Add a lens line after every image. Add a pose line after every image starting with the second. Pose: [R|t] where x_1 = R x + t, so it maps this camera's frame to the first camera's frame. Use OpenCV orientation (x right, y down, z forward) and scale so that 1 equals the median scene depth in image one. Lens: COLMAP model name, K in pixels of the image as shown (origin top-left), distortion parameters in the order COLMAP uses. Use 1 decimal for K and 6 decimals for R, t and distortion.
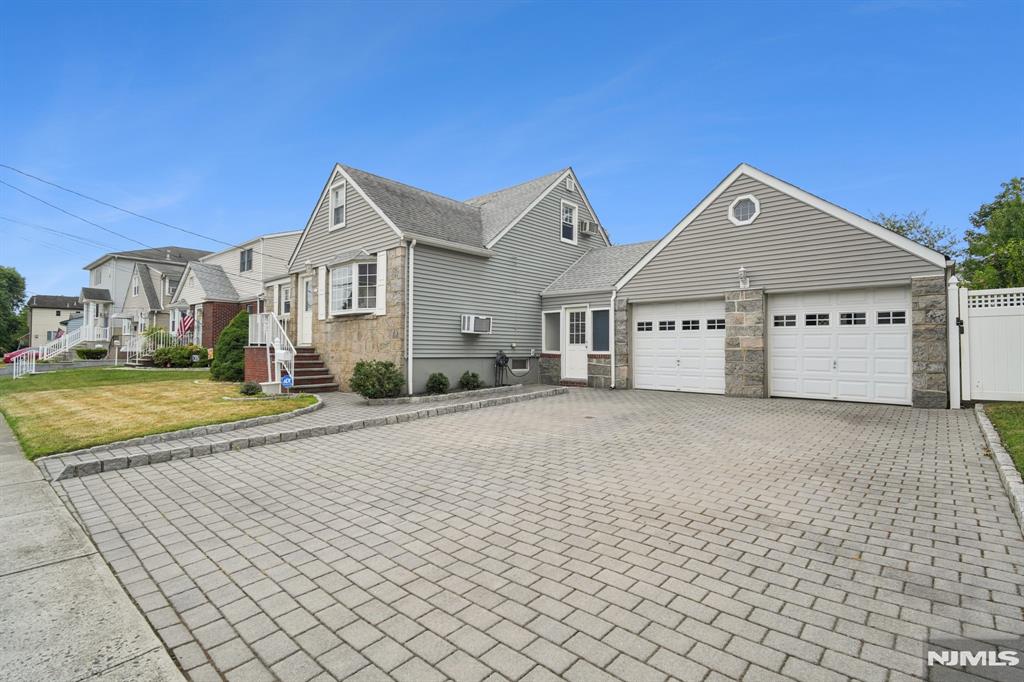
lens RADIAL K [[480.3, 0, 514.0], [0, 480.3, 335.0], [0, 0, 1]] dist [-0.001989, -0.000272]
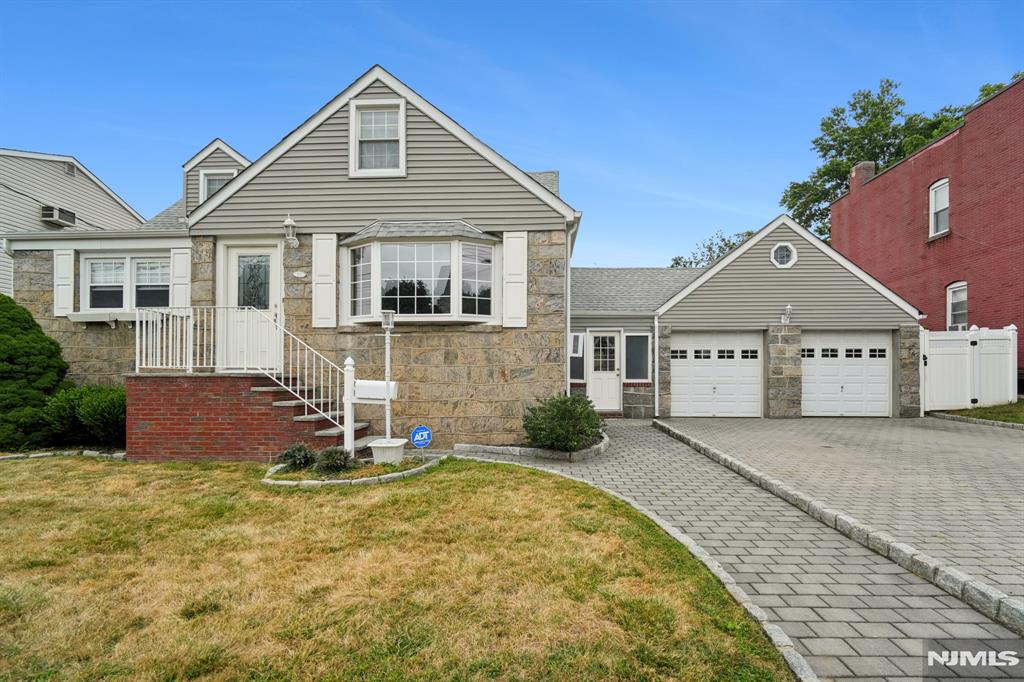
lens RADIAL K [[496.2, 0, 513.5], [0, 496.2, 375.2], [0, 0, 1]] dist [-0.000003, -0.000112]
pose [[0.763426, 0.000452, 0.645895, -0.735452], [-0.015803, 0.999713, 0.017979, 0.013853], [-0.645701, -0.023933, 0.763215, 0.477862]]
